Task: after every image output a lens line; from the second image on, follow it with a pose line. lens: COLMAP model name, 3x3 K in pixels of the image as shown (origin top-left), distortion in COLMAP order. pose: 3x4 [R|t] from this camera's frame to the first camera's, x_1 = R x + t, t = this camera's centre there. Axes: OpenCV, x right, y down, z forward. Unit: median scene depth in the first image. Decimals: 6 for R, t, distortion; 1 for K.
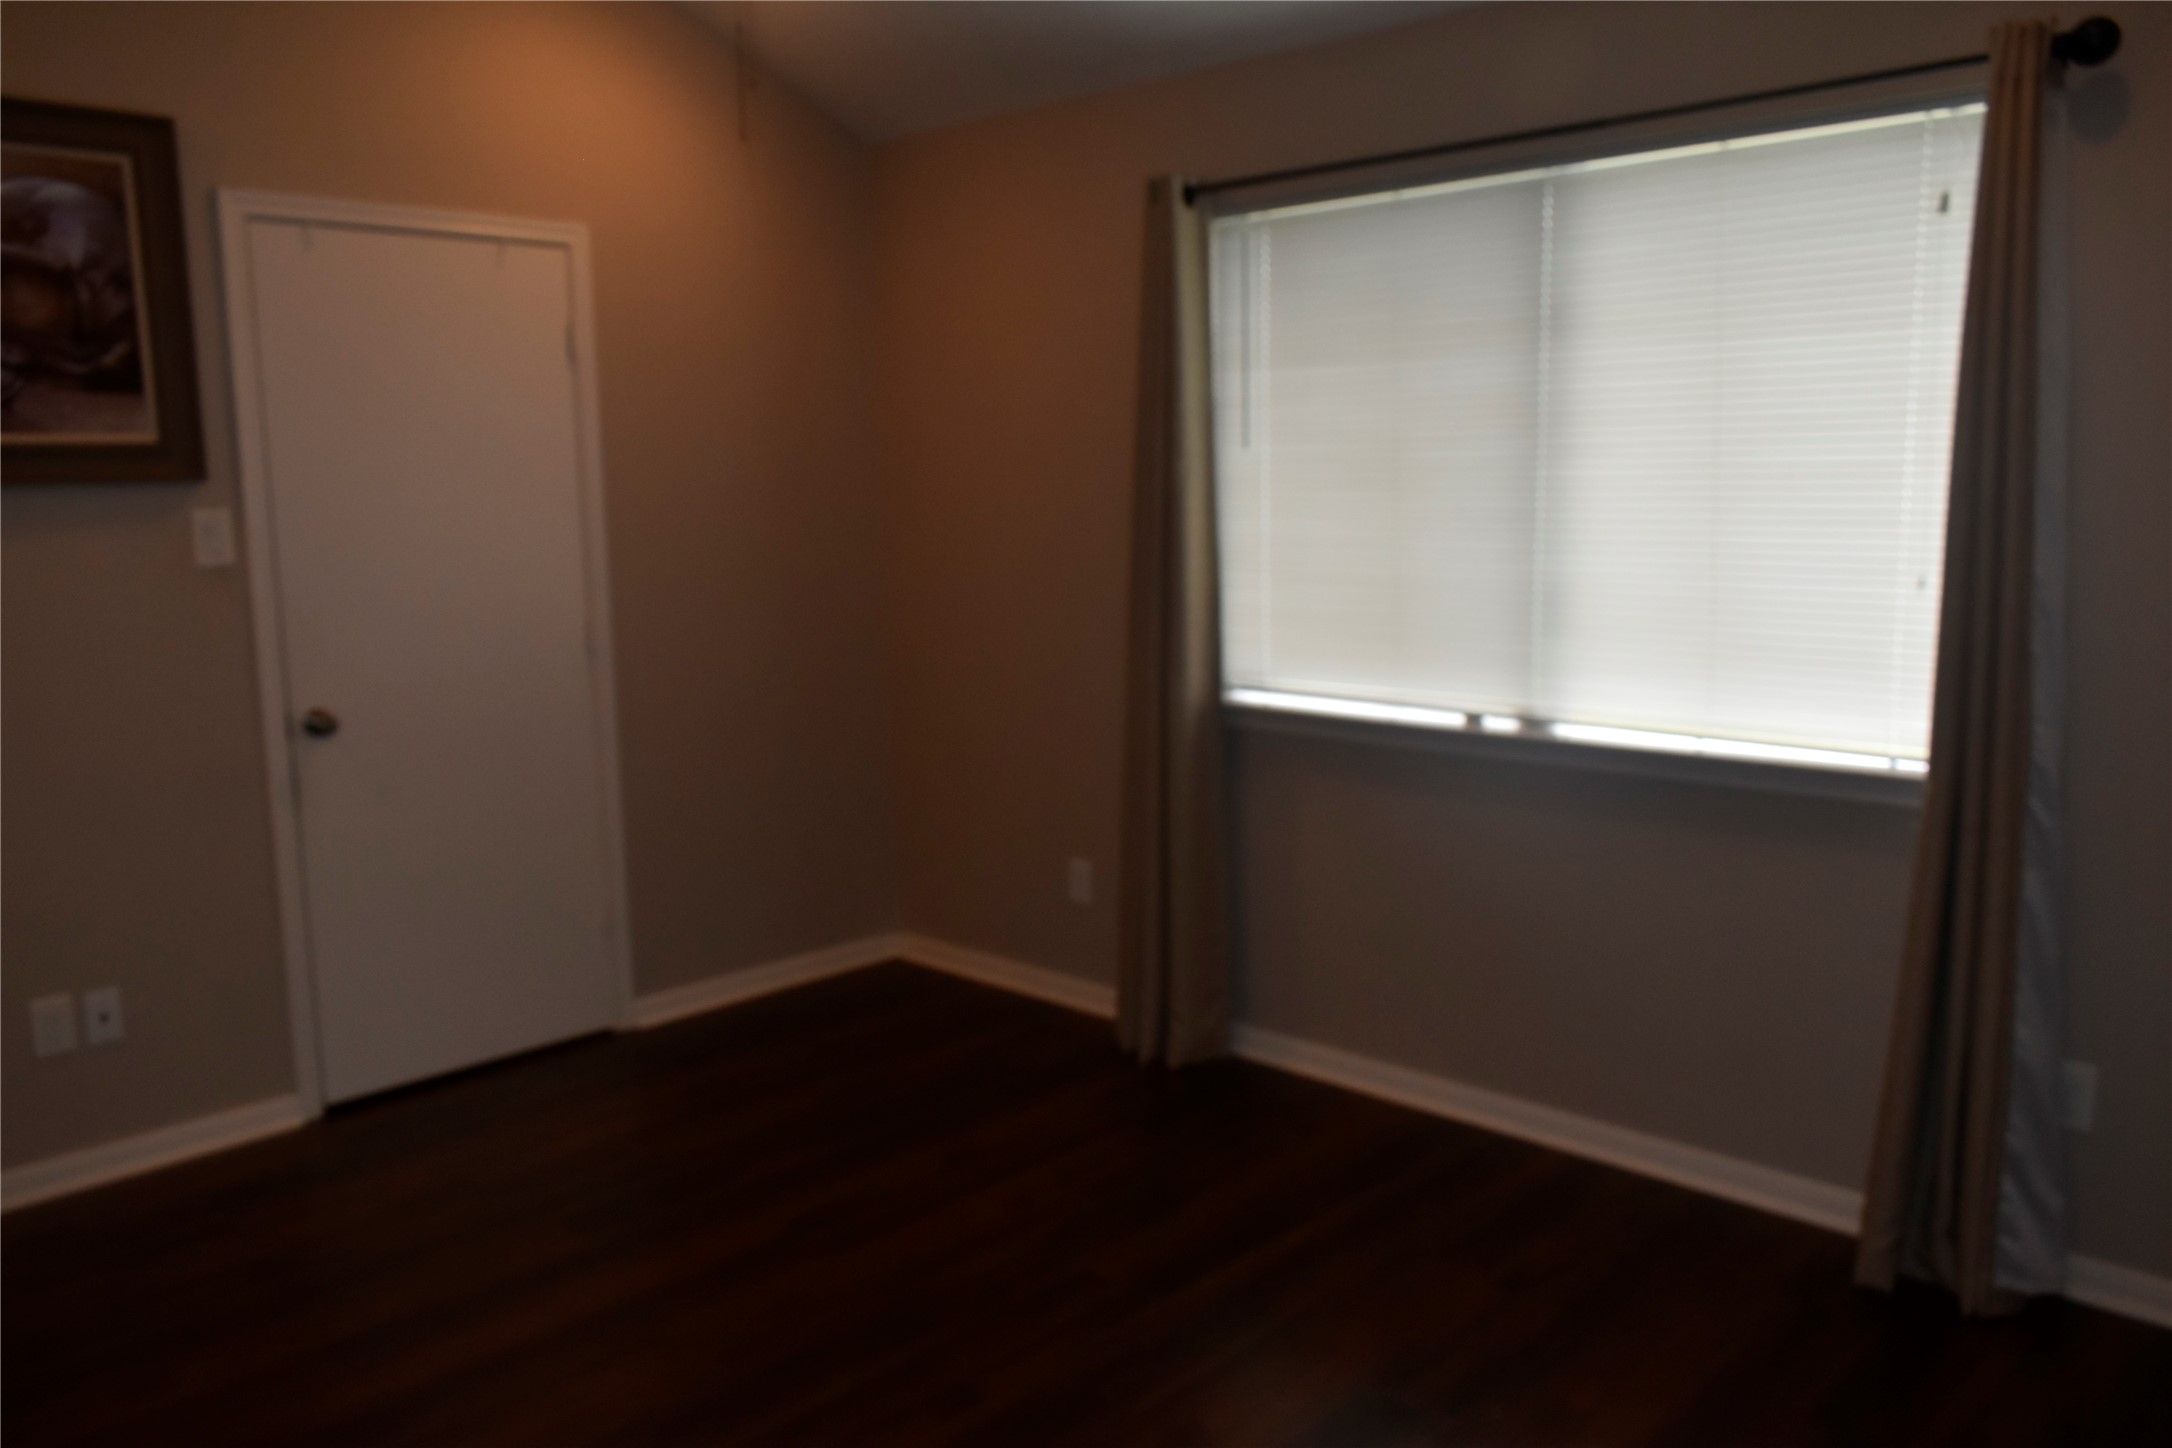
lens RADIAL K [[1669.0, 0, 1086.0], [0, 1669.0, 724.0], [0, 0, 1]] dist [-0.004057, -0.002113]
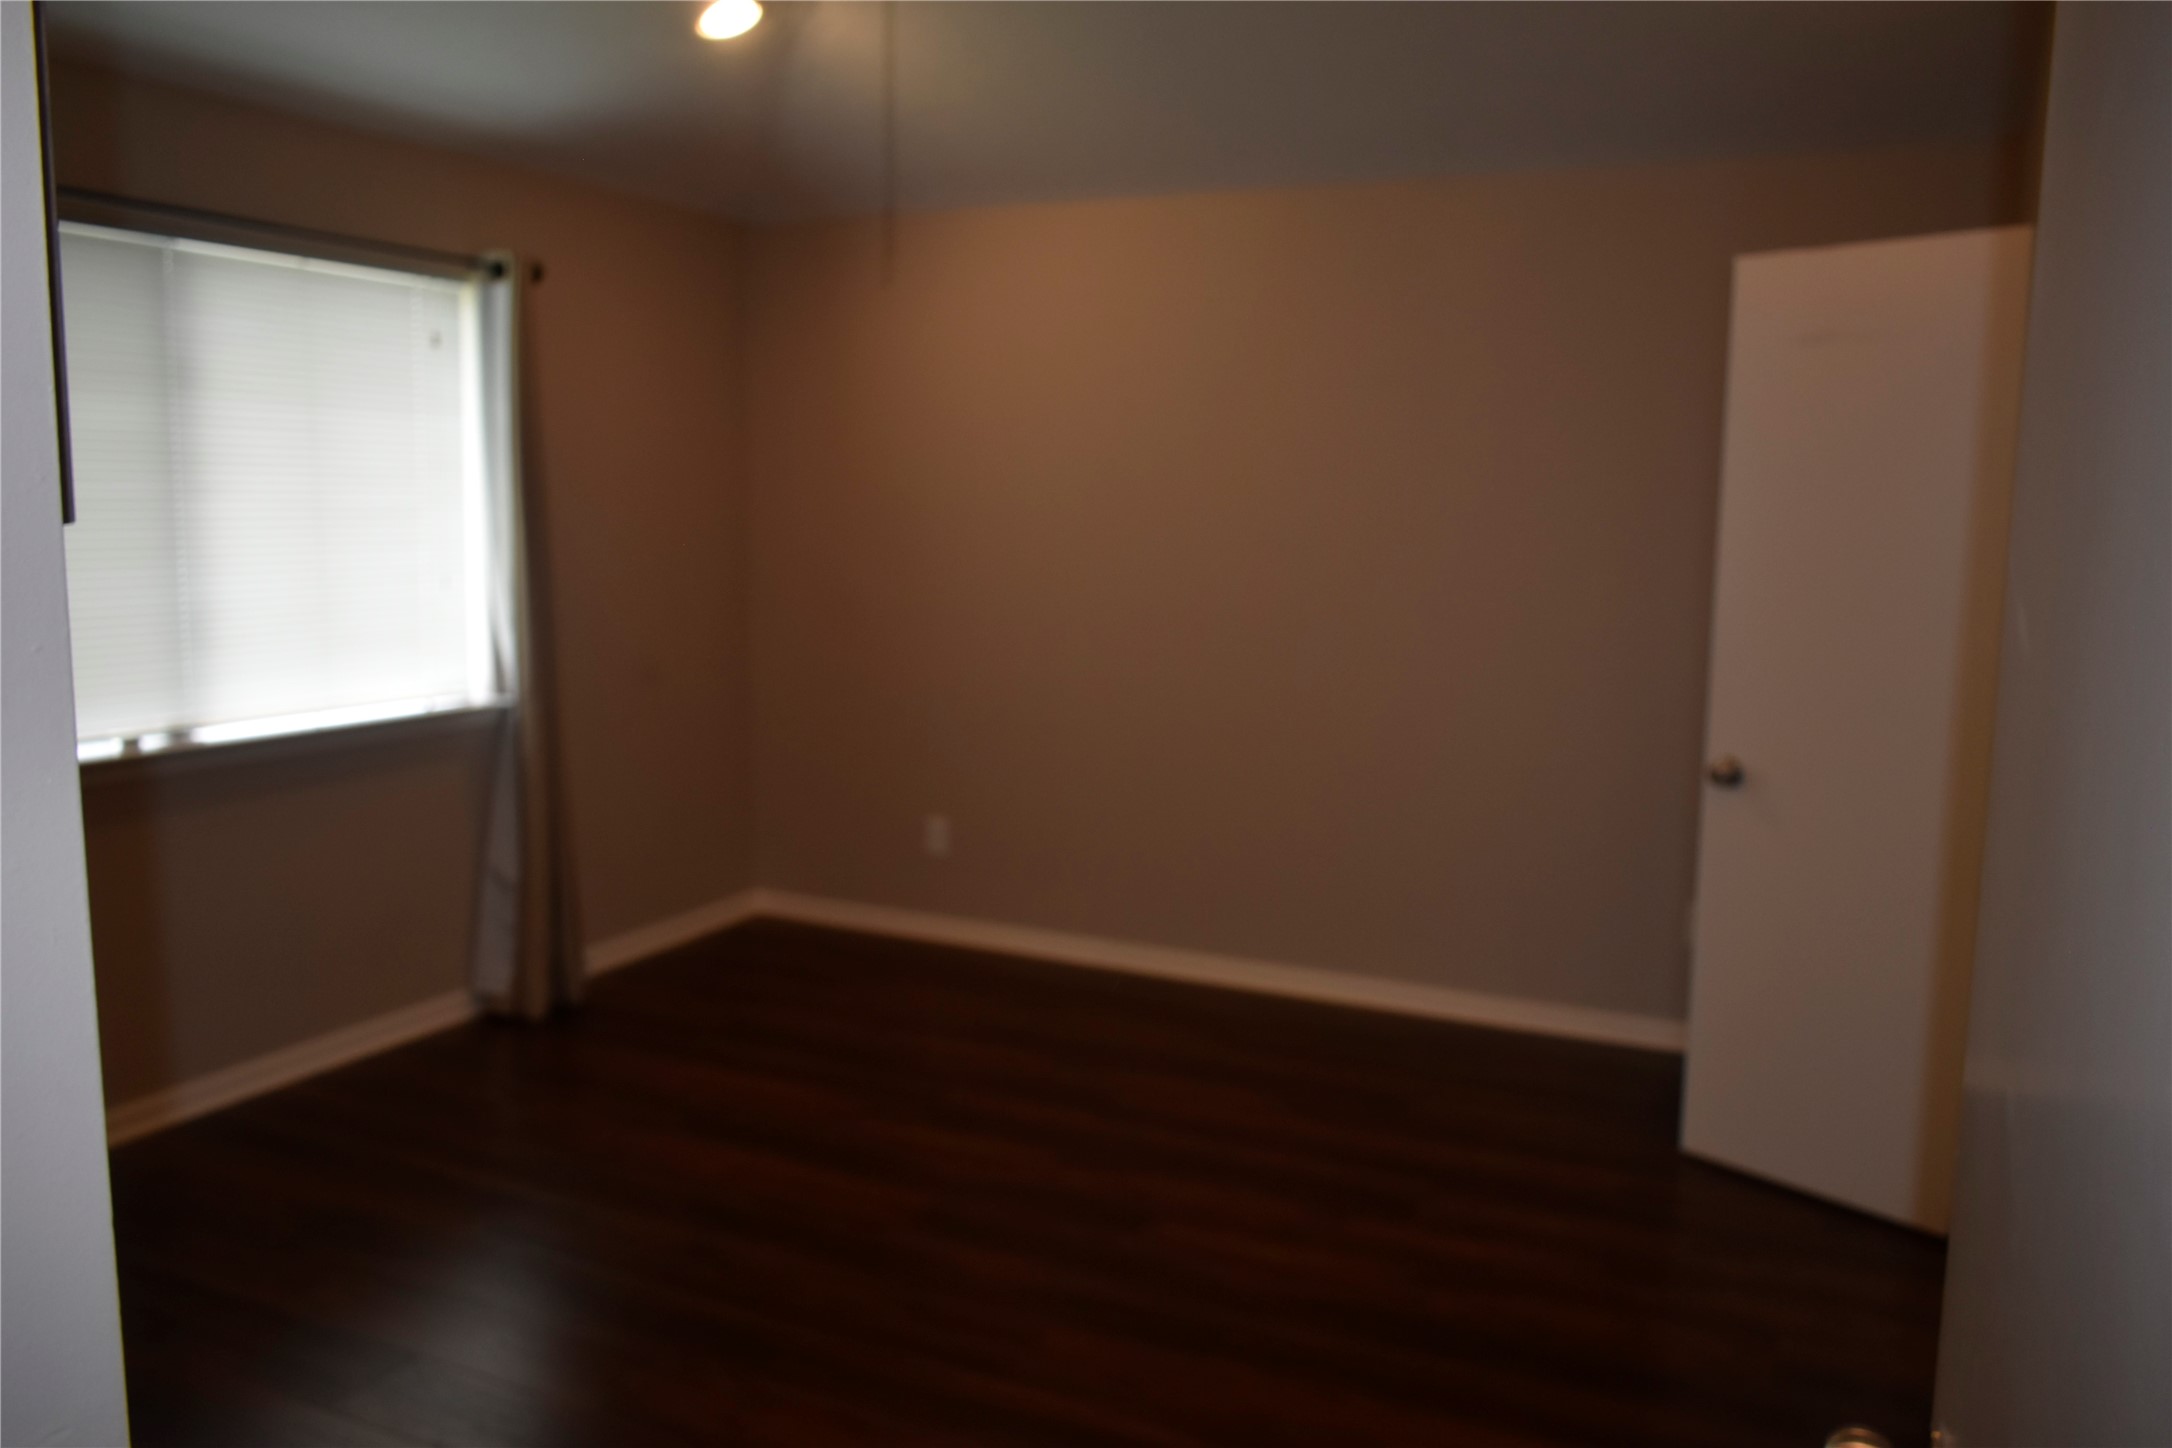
lens RADIAL K [[1669.0, 0, 1086.0], [0, 1669.0, 724.0], [0, 0, 1]] dist [-0.004057, -0.002113]
pose [[-0.332665, -0.117051, 0.935753, -0.945904], [0.133480, 0.976433, 0.169592, -0.112512], [-0.933551, 0.181321, -0.309201, 0.767566]]
